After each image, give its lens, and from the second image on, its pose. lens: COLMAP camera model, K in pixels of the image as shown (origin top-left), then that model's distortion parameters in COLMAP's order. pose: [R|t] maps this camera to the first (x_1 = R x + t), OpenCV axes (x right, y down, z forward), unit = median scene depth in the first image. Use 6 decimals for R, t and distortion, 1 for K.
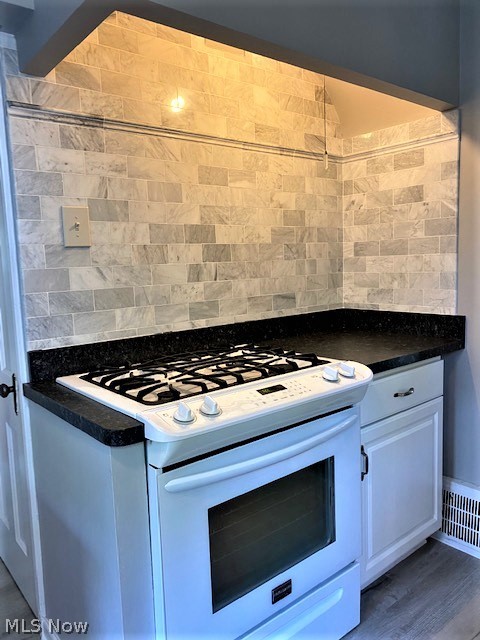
lens RADIAL K [[507.3, 0, 255.1], [0, 507.3, 323.5], [0, 0, 1]] dist [0.044201, -0.060824]
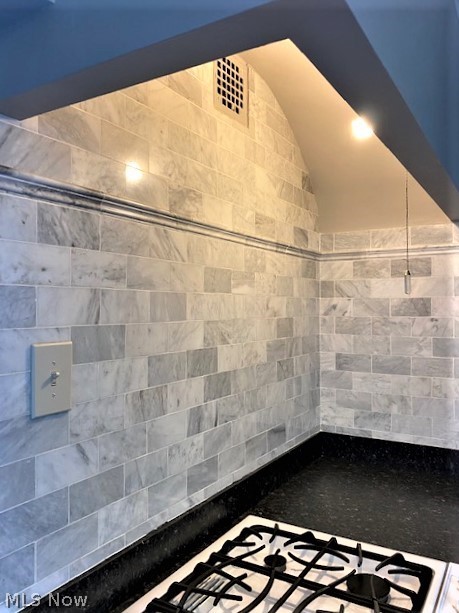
lens RADIAL K [[485.9, 0, 231.1], [0, 485.9, 306.2], [0, 0, 1]] dist [0.044201, -0.060824]
pose [[0.945679, 0.035873, 0.323116, -0.290111], [0.005086, 0.992139, -0.125036, -0.170763], [-0.325062, 0.119888, 0.938063, 0.361489]]
